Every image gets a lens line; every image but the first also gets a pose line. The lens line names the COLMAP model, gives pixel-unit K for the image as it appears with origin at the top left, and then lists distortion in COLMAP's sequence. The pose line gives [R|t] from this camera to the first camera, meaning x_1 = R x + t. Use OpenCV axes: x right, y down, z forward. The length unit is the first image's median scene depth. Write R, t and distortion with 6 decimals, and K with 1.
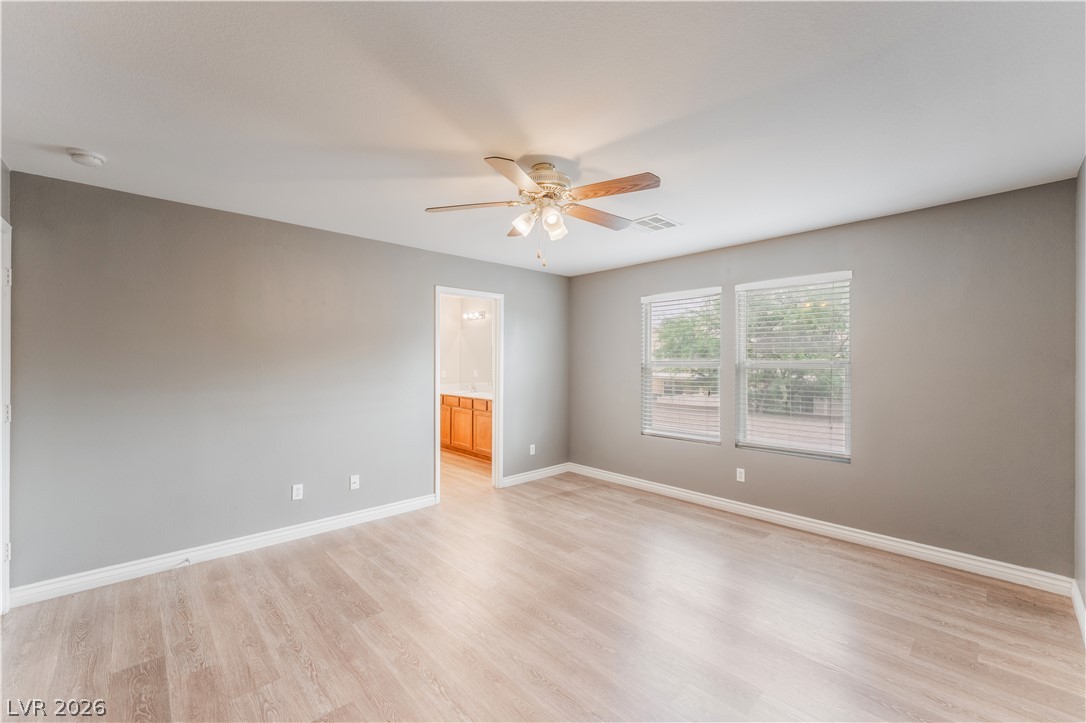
lens RADIAL K [[439.4, 0, 533.6], [0, 439.4, 364.1], [0, 0, 1]] dist [-0.003396, -0.000636]
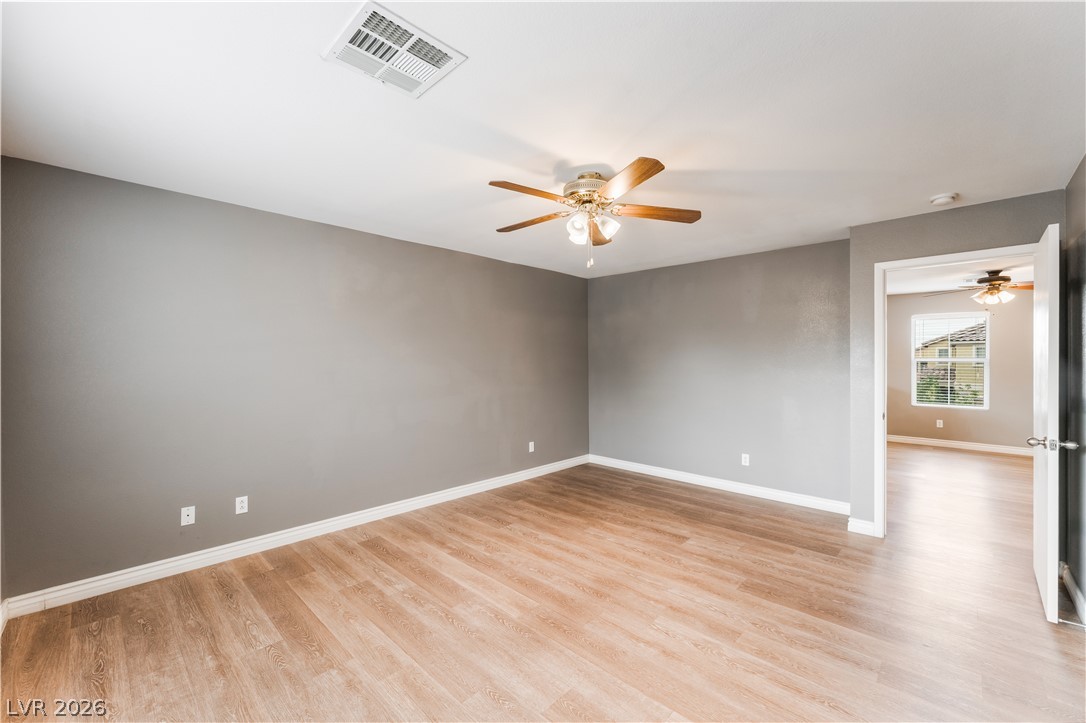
lens RADIAL K [[439.4, 0, 551.7], [0, 439.4, 356.1], [0, 0, 1]] dist [-0.003396, -0.000636]
pose [[-0.995811, -0.001012, -0.091431, 0.111128], [-0.001147, 0.999998, 0.001422, -0.004745], [0.091429, 0.001521, -0.995810, 1.085234]]
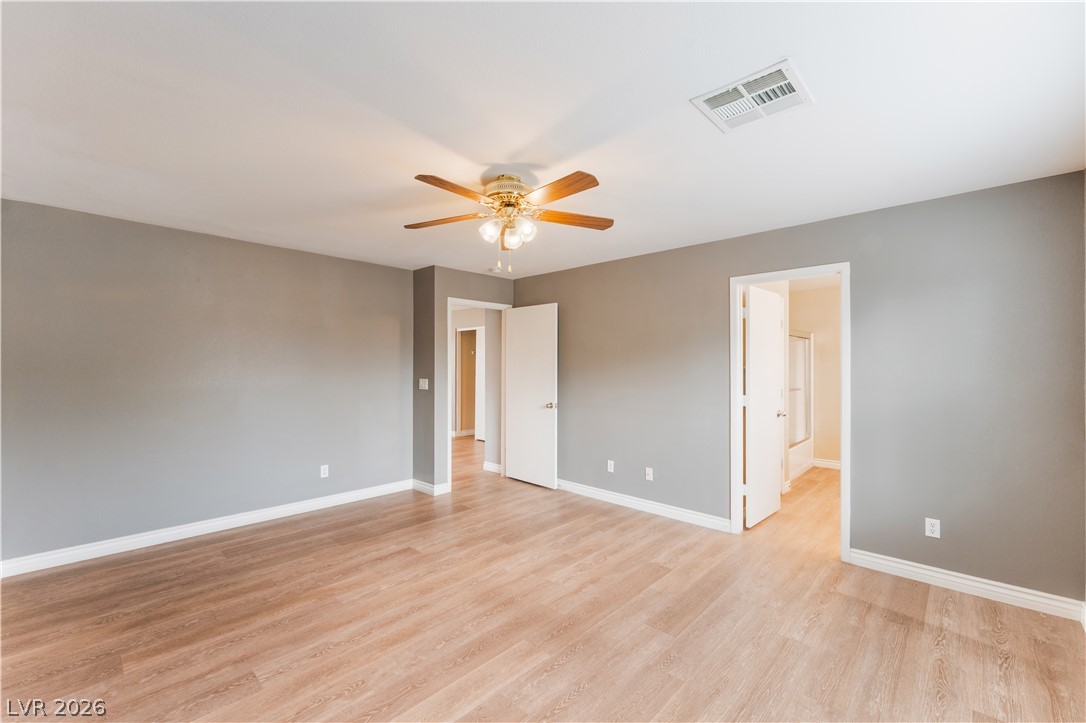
lens RADIAL K [[439.4, 0, 544.5], [0, 439.4, 357.8], [0, 0, 1]] dist [-0.003396, -0.000636]
pose [[0.079670, -0.017650, -0.996665, 0.562415], [-0.011093, 0.999766, -0.018592, -0.000502], [0.996760, 0.012537, 0.079455, 0.530669]]
